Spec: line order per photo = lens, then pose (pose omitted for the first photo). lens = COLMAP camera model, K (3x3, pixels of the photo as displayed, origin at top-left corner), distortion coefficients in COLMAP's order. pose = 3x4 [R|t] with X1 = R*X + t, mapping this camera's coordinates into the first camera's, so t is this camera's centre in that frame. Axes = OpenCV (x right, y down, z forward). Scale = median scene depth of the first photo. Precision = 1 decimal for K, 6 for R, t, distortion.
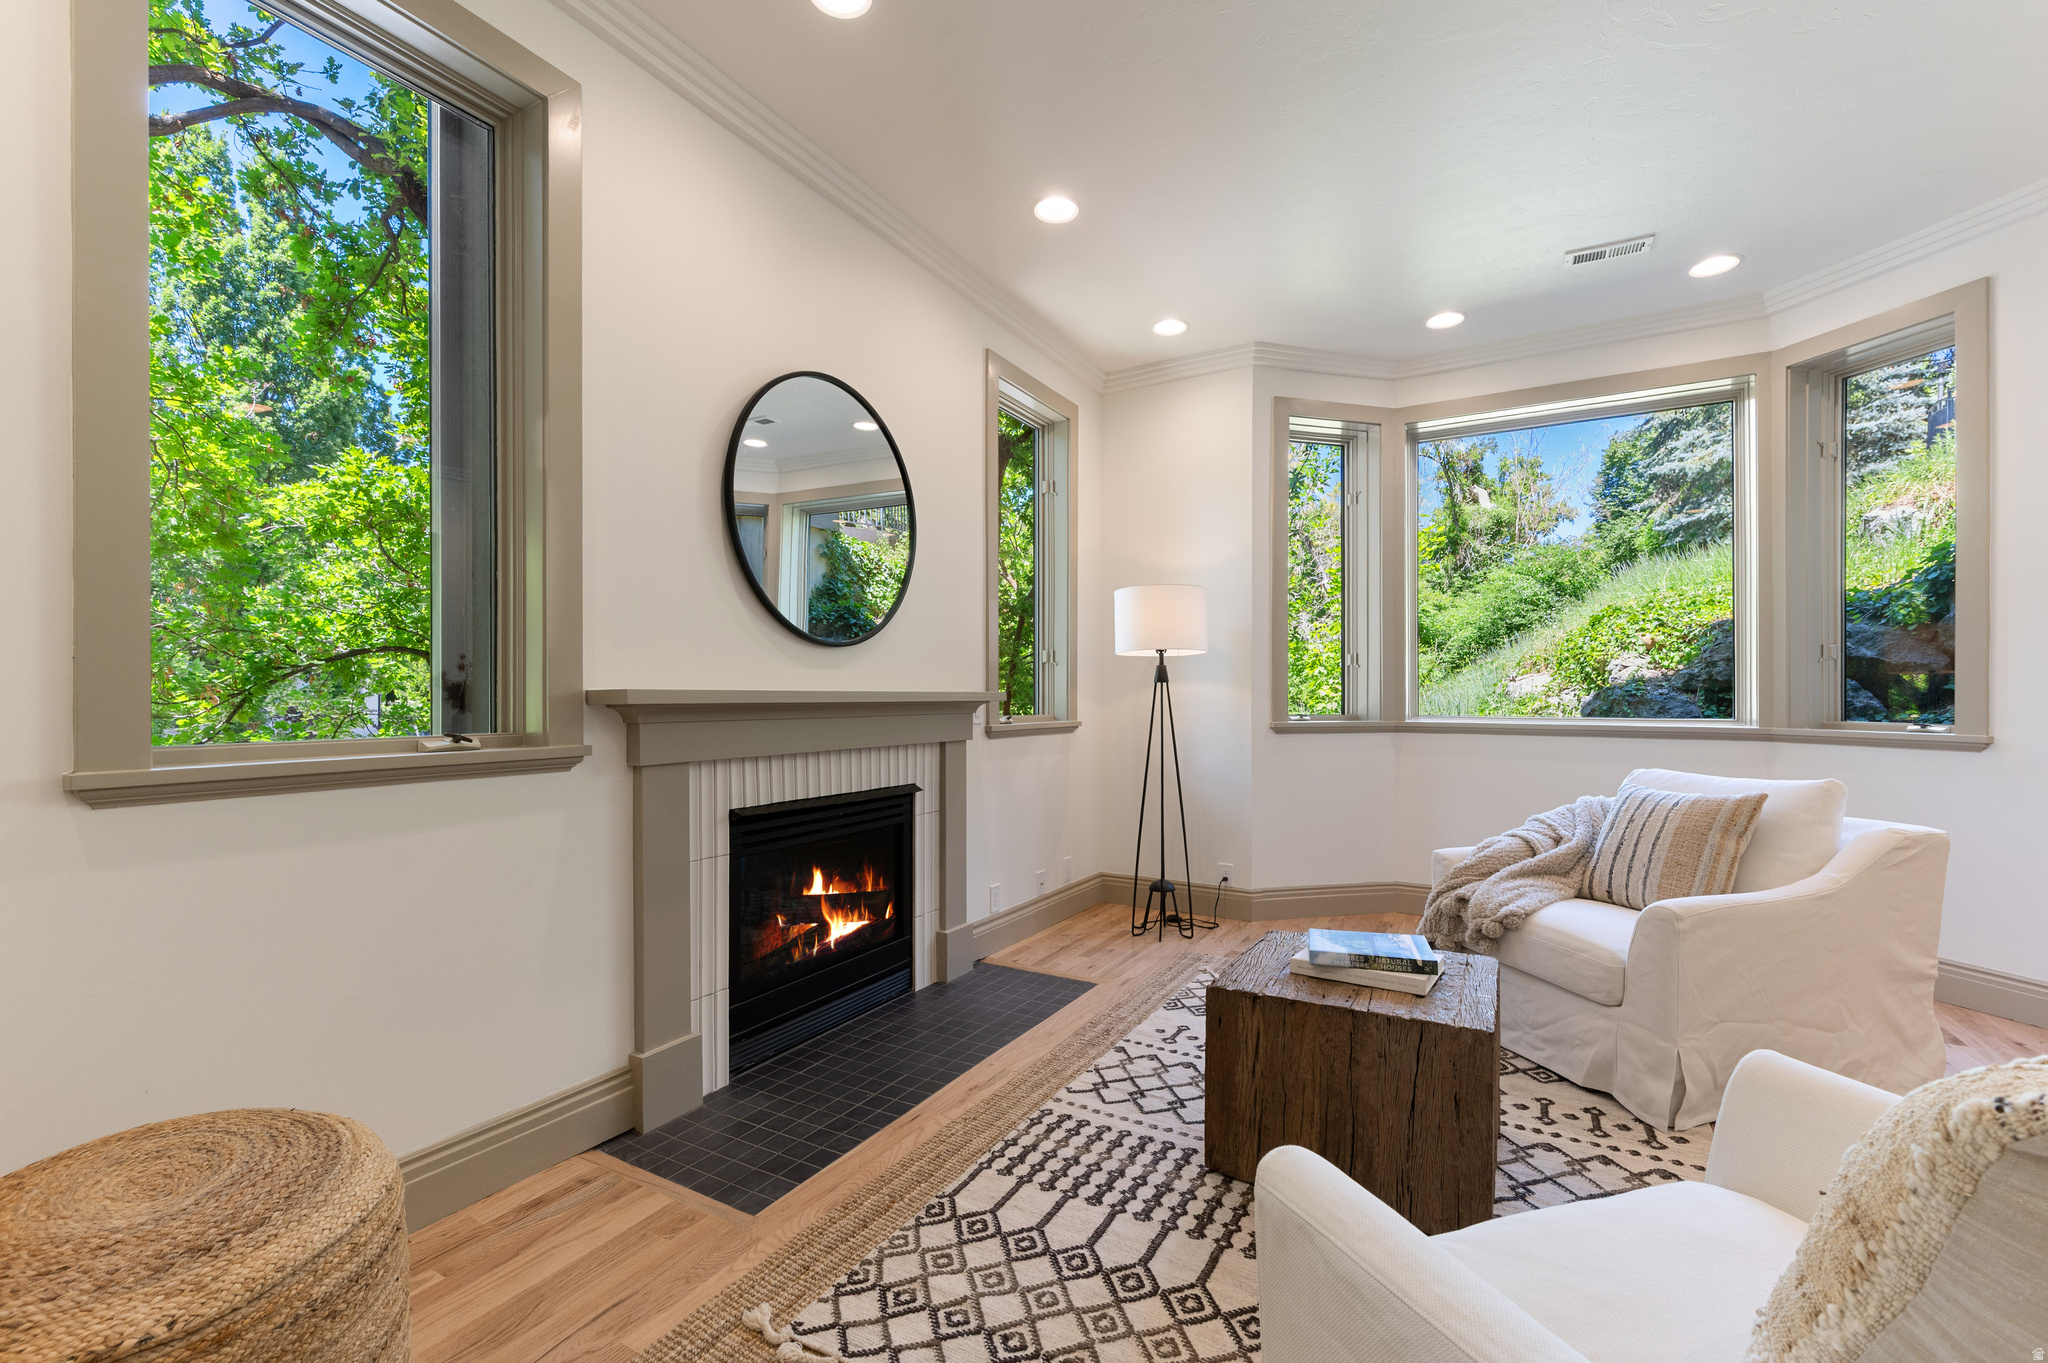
lens RADIAL K [[853.4, 0, 1018.8], [0, 853.4, 701.1], [0, 0, 1]] dist [0.006828, 0.000055]
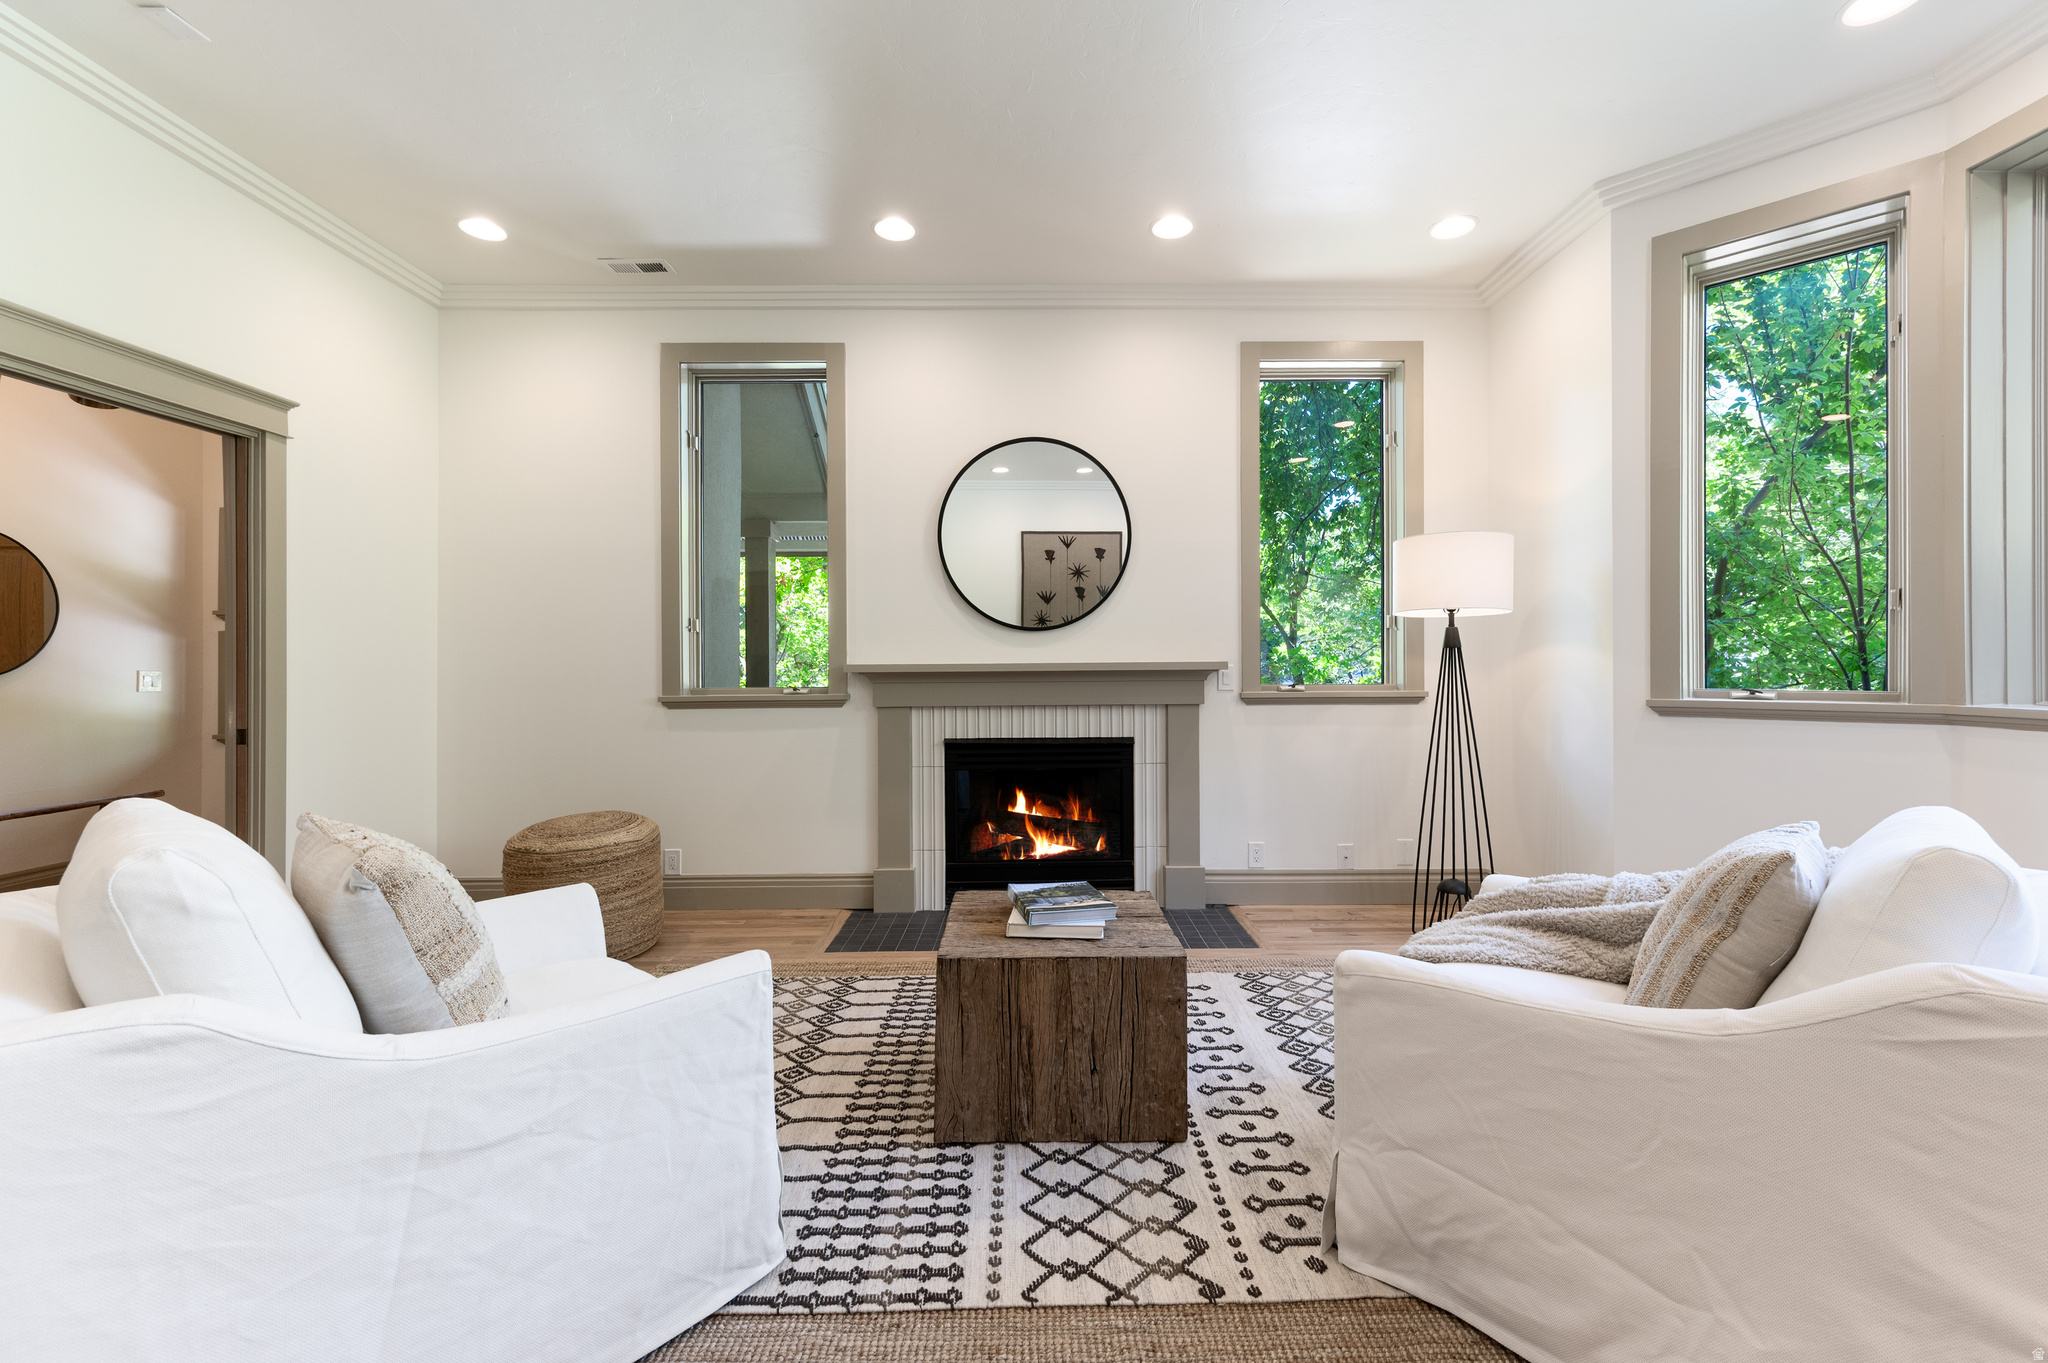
lens RADIAL K [[802.4, 0, 1031.7], [0, 802.4, 684.6], [0, 0, 1]] dist [0.001323, 0.000049]
pose [[0.522510, 0.015259, -0.852497, 1.003984], [0.001796, 0.999818, 0.018997, -0.002938], [0.852631, -0.011457, 0.522387, 0.355497]]
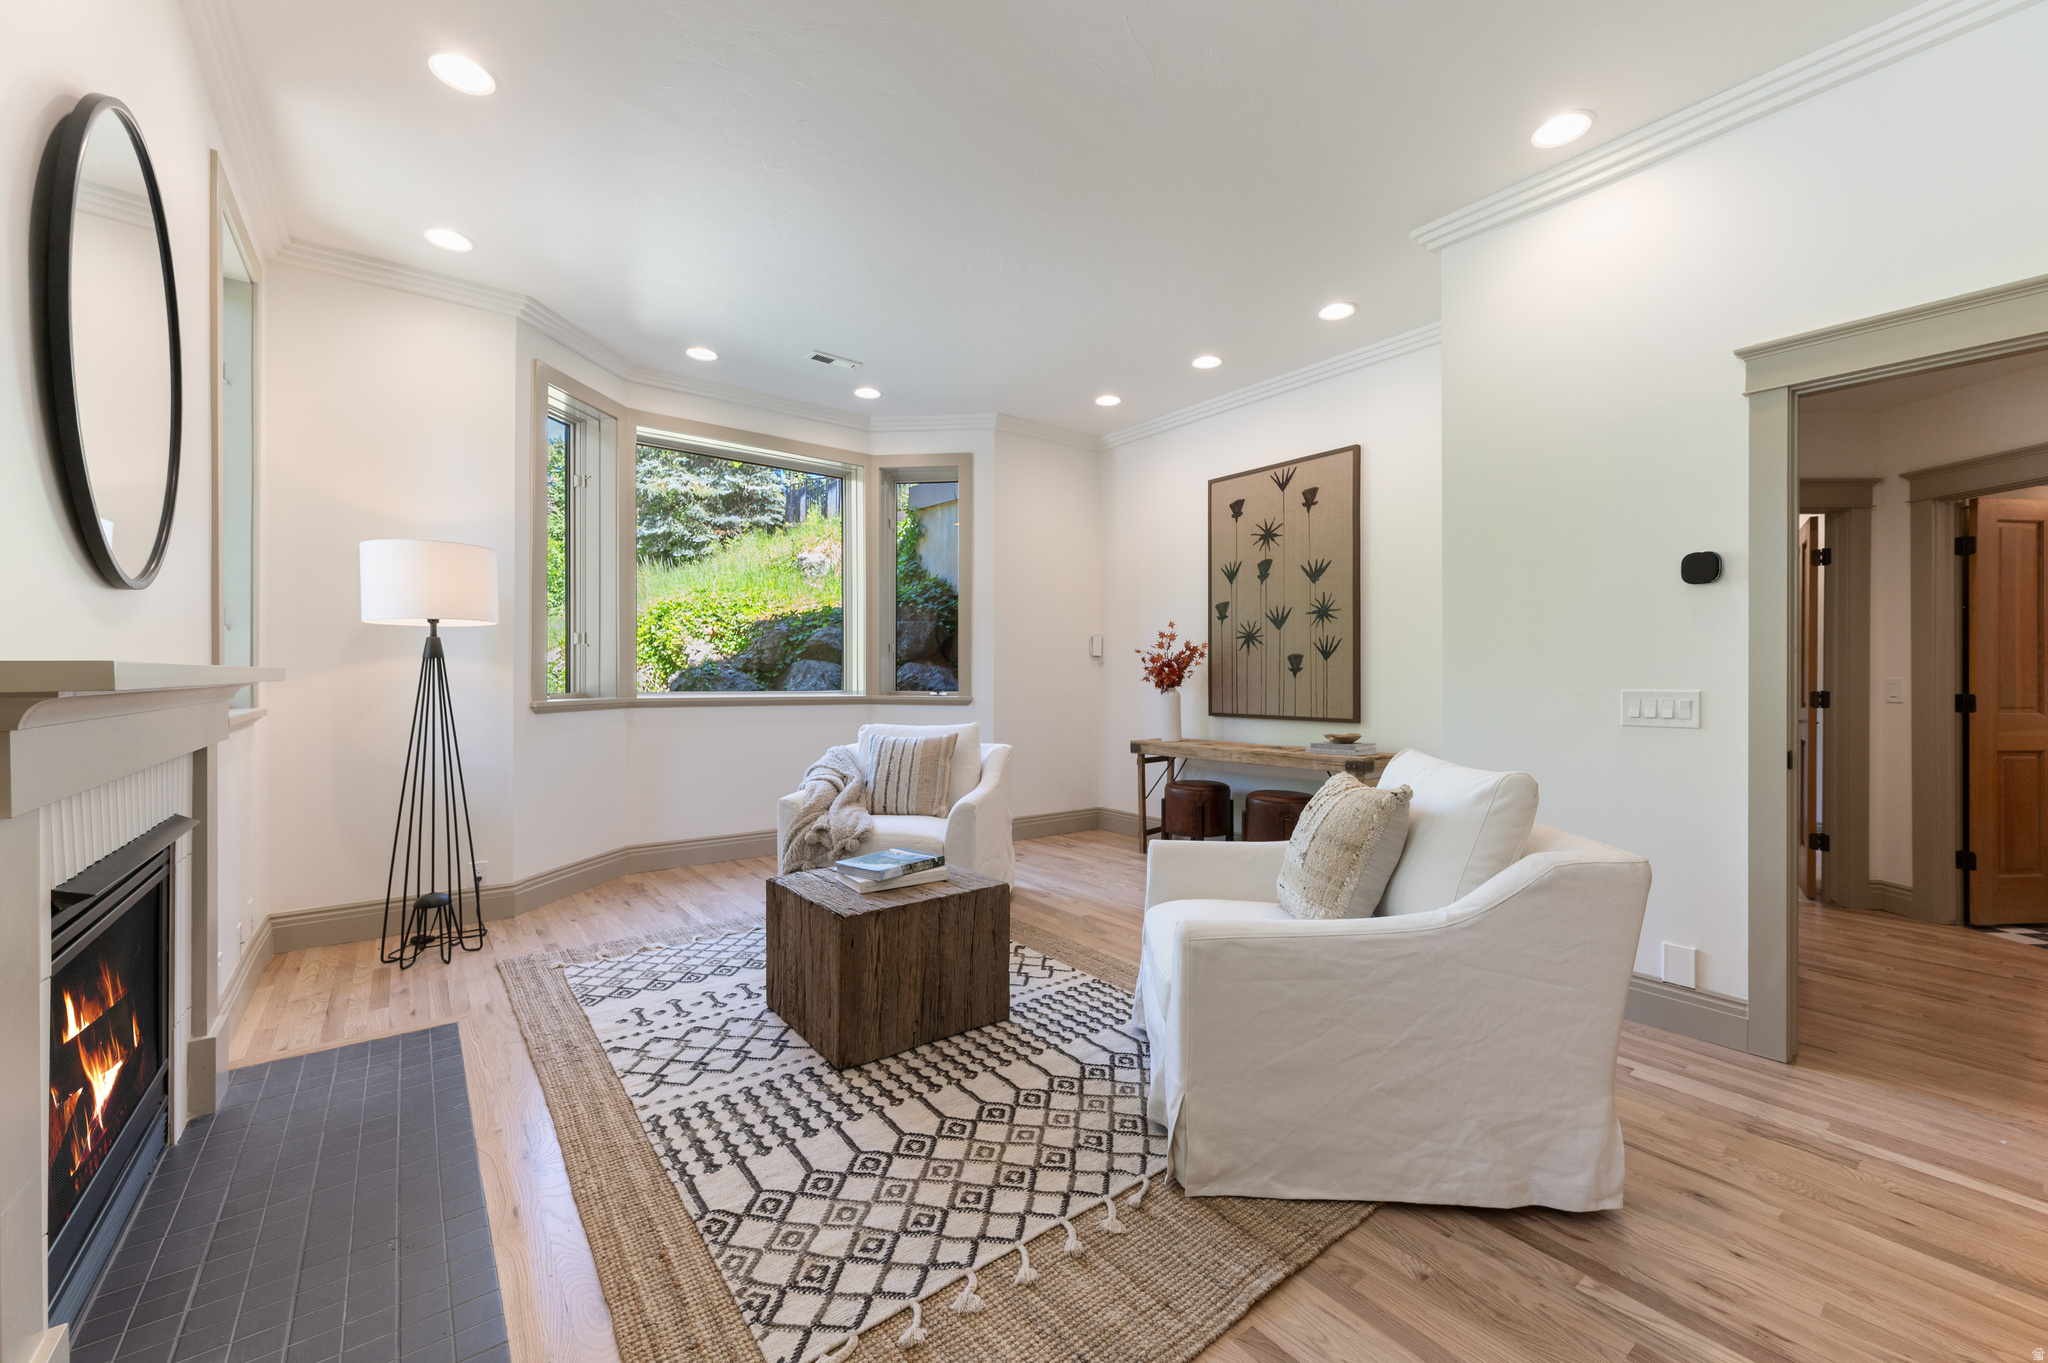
lens RADIAL K [[813.7, 0, 1025.9], [0, 813.7, 688.8], [0, 0, 1]] dist [0.002631, 0.000029]
pose [[0.377388, -0.014252, 0.925946, -0.562382], [0.002013, 0.999892, 0.014570, -0.003418], [-0.926053, -0.003634, 0.377376, 0.252321]]
